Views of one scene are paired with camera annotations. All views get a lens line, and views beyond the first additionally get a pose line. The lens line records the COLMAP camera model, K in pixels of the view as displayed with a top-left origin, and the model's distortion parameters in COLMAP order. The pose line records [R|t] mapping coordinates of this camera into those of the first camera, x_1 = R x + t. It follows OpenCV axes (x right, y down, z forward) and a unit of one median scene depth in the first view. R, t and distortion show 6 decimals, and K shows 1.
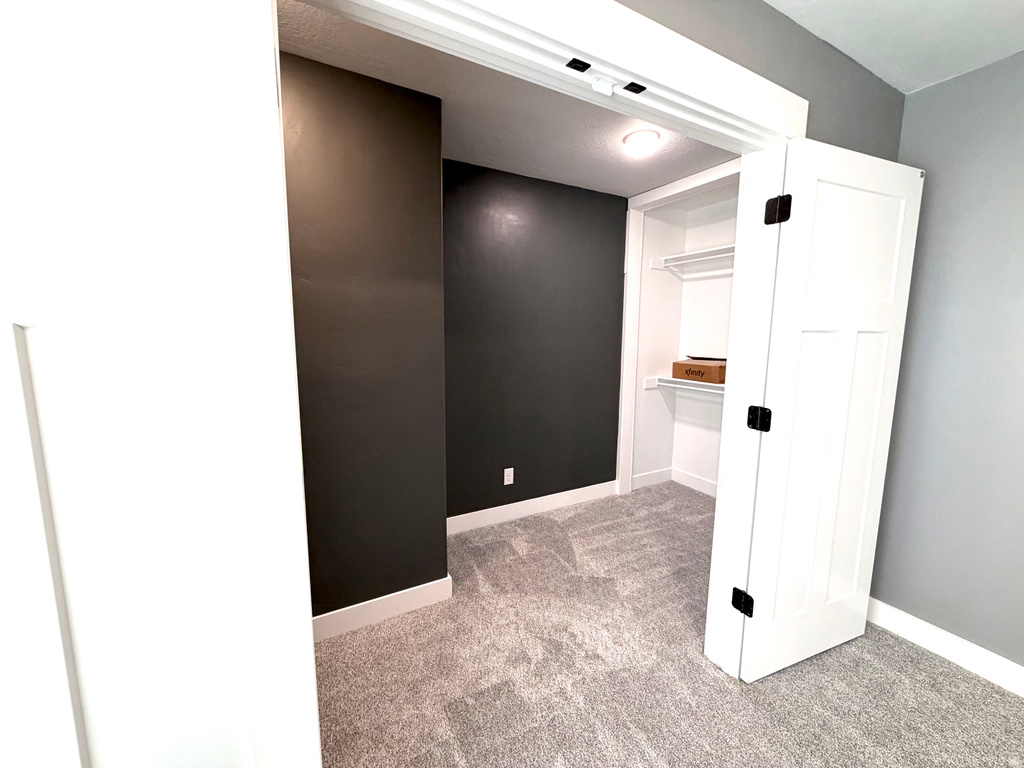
lens RADIAL K [[407.4, 0, 510.1], [0, 407.4, 383.6], [0, 0, 1]] dist [0.001116, -0.000697]
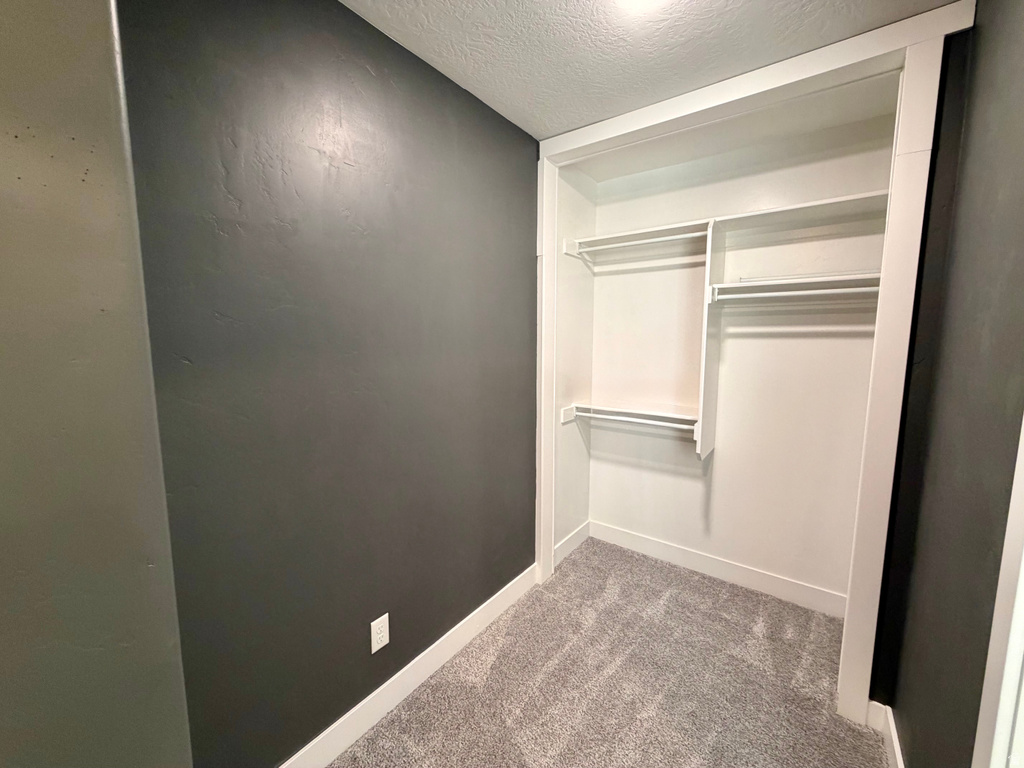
lens RADIAL K [[407.4, 0, 510.1], [0, 407.4, 383.6], [0, 0, 1]] dist [0.001116, -0.000697]
pose [[0.908960, -0.056494, 0.413037, -0.041923], [0.059946, 0.998191, 0.004609, -0.066707], [-0.412550, 0.020571, 0.910703, 0.399443]]
